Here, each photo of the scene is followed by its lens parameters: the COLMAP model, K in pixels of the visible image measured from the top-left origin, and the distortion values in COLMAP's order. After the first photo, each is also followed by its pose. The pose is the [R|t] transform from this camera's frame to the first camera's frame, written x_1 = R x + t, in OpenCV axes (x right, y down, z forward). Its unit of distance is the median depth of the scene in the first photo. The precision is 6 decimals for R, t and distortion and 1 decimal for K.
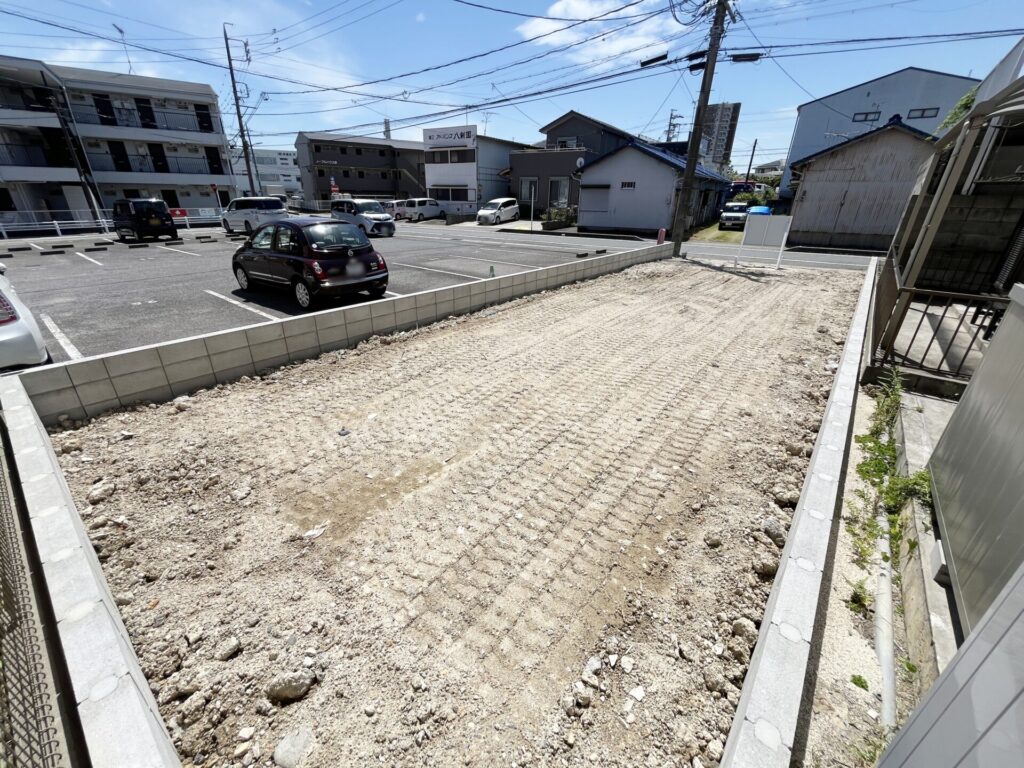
lens RADIAL K [[410.9, 0, 505.0], [0, 410.9, 381.6], [0, 0, 1]] dist [-0.000789, -0.000284]
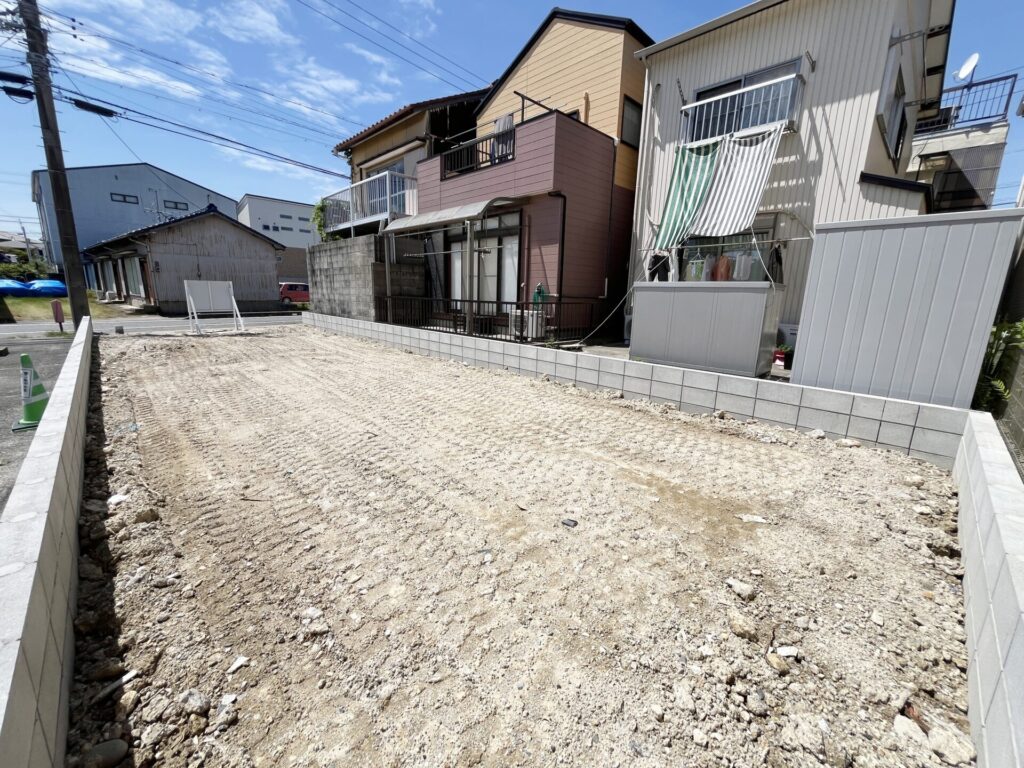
lens RADIAL K [[410.9, 0, 505.0], [0, 410.9, 381.6], [0, 0, 1]] dist [-0.000789, -0.000284]
pose [[0.122527, -0.222842, 0.967124, -0.898887], [0.386816, 0.908128, 0.160242, -0.216365], [-0.913980, 0.354465, 0.197469, 0.772305]]
